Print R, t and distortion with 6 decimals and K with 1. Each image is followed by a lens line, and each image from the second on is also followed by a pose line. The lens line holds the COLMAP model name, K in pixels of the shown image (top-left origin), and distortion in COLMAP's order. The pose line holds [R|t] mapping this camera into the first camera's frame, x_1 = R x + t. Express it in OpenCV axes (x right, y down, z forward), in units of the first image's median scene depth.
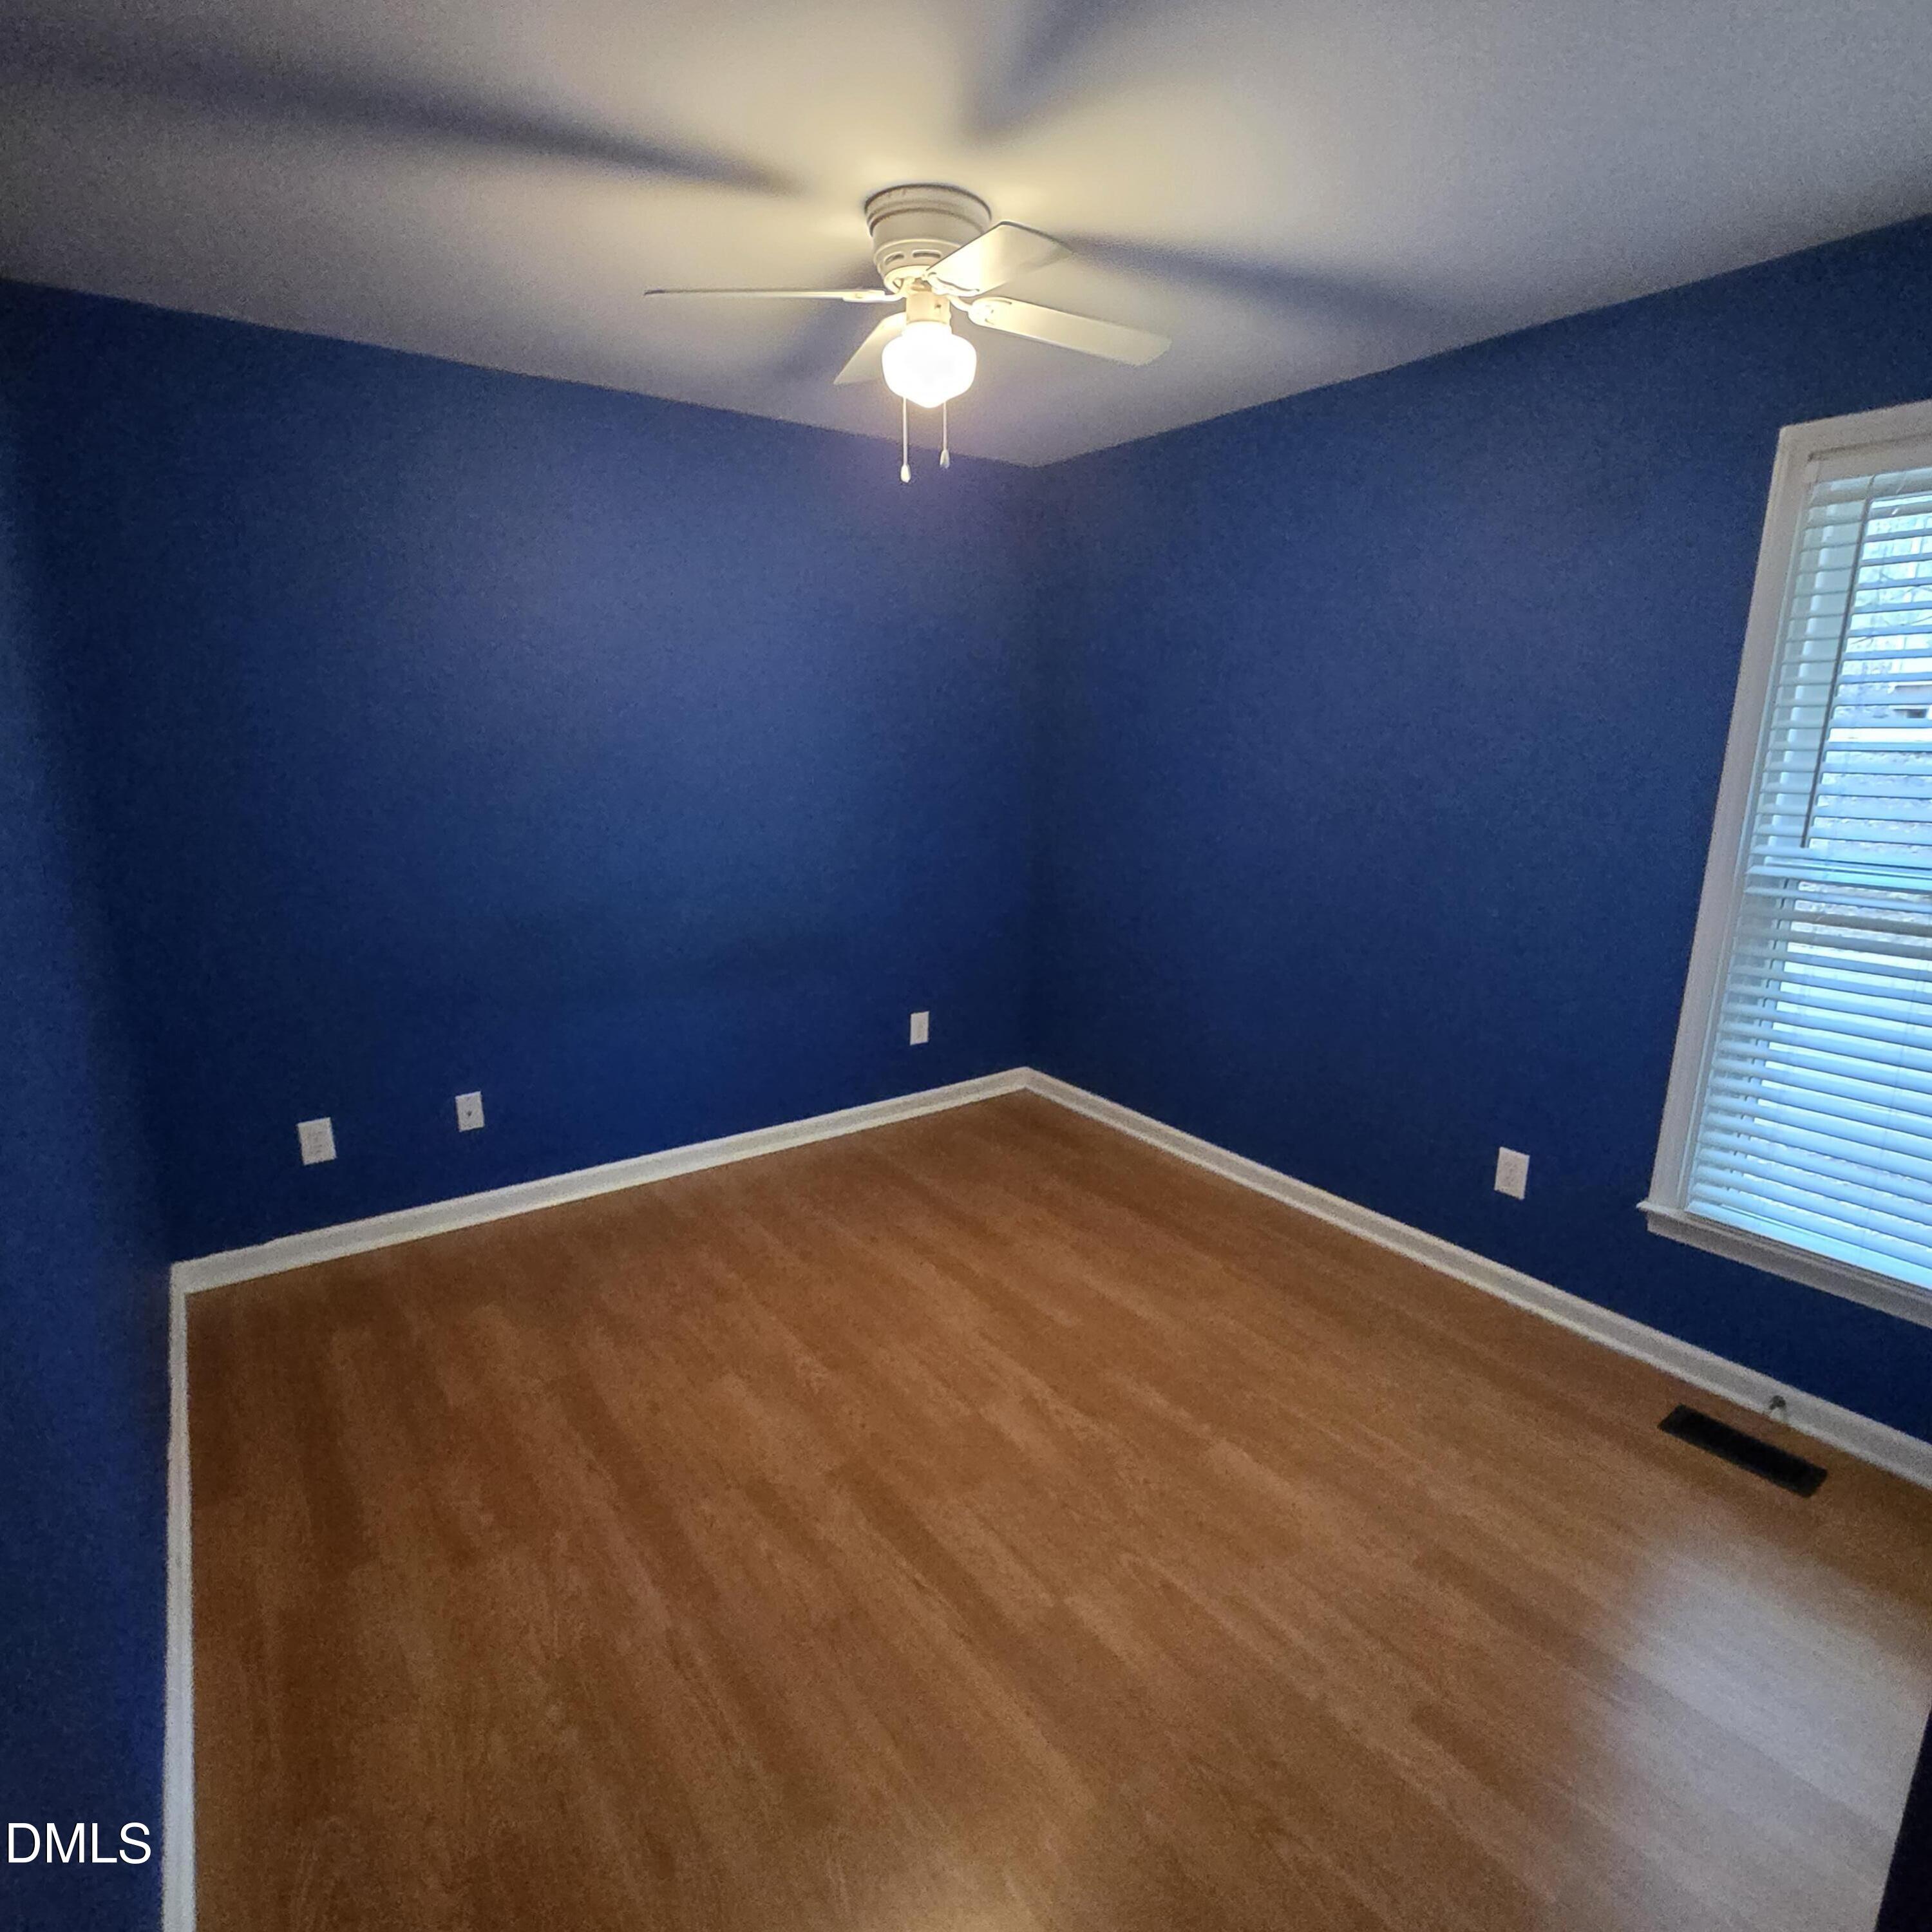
lens RADIAL K [[1055.6, 0, 966.0], [0, 1055.6, 966.0], [0, 0, 1]] dist [-0.015224, -0.001446]
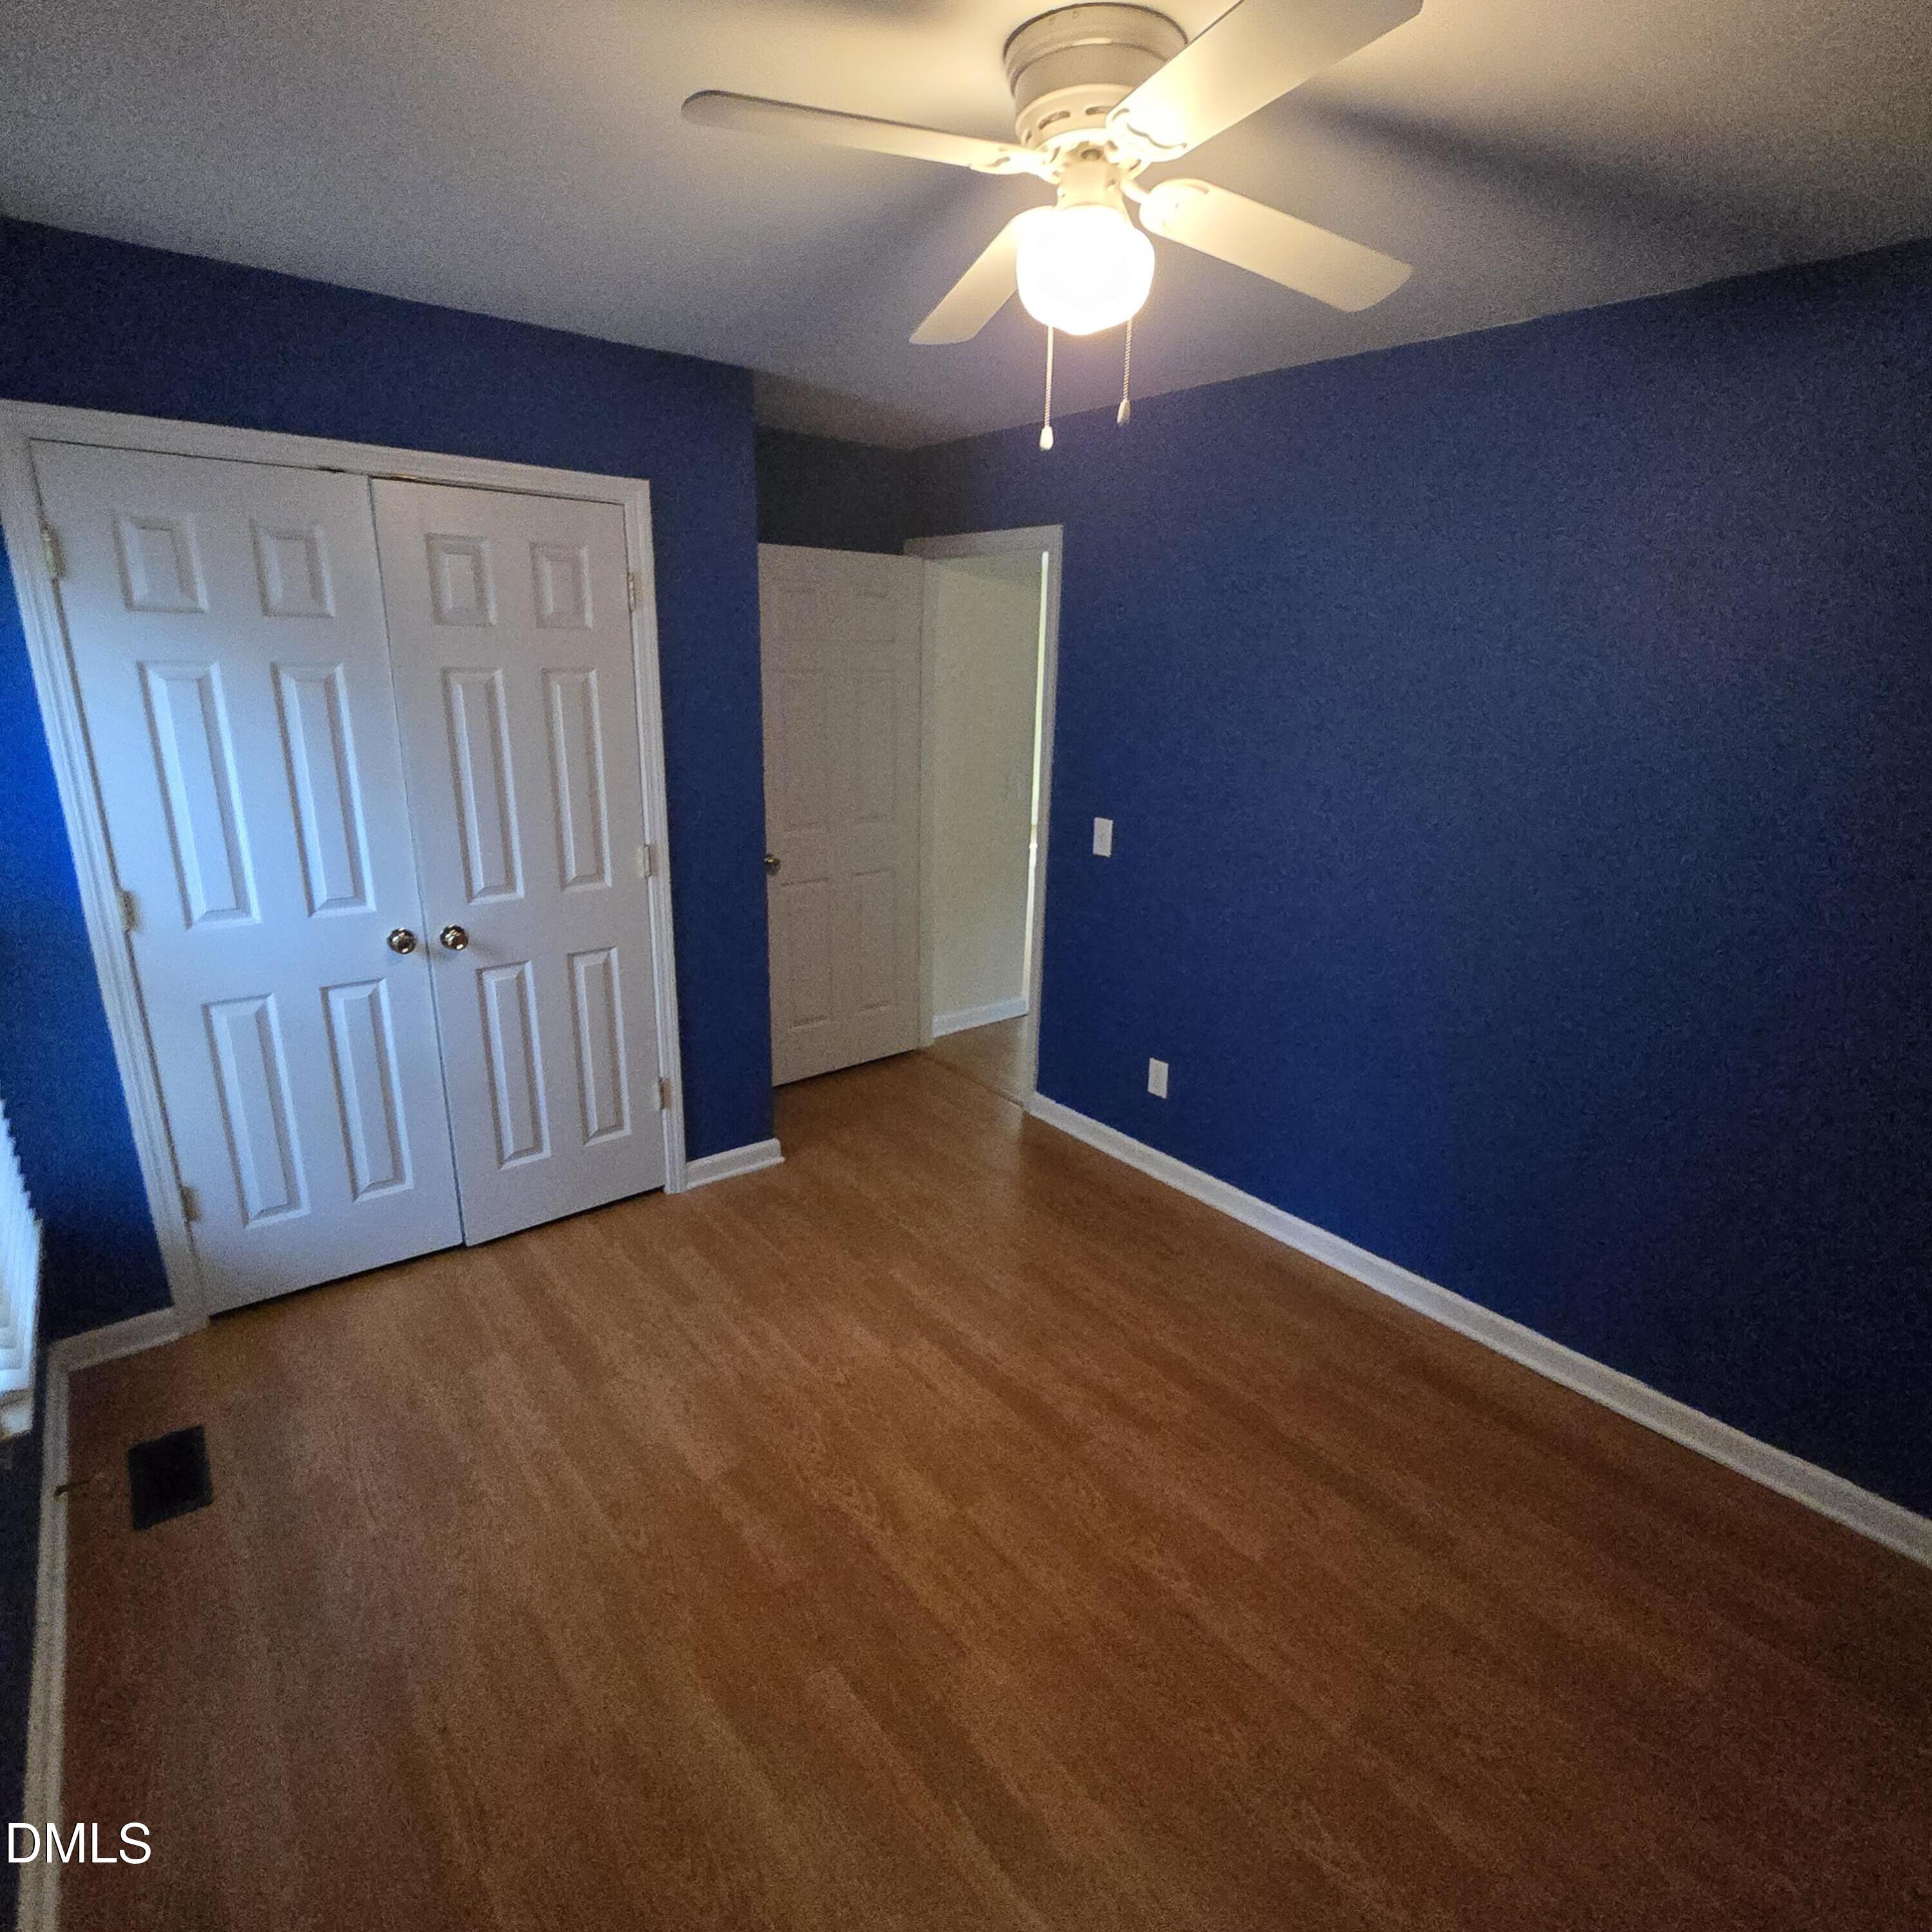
lens RADIAL K [[1055.6, 0, 966.0], [0, 1055.6, 966.0], [0, 0, 1]] dist [-0.015224, -0.001446]
pose [[-0.998082, -0.025458, -0.056421, 0.074260], [-0.050028, 0.868533, 0.493099, -0.475207], [0.036450, 0.494976, -0.868142, 1.705616]]
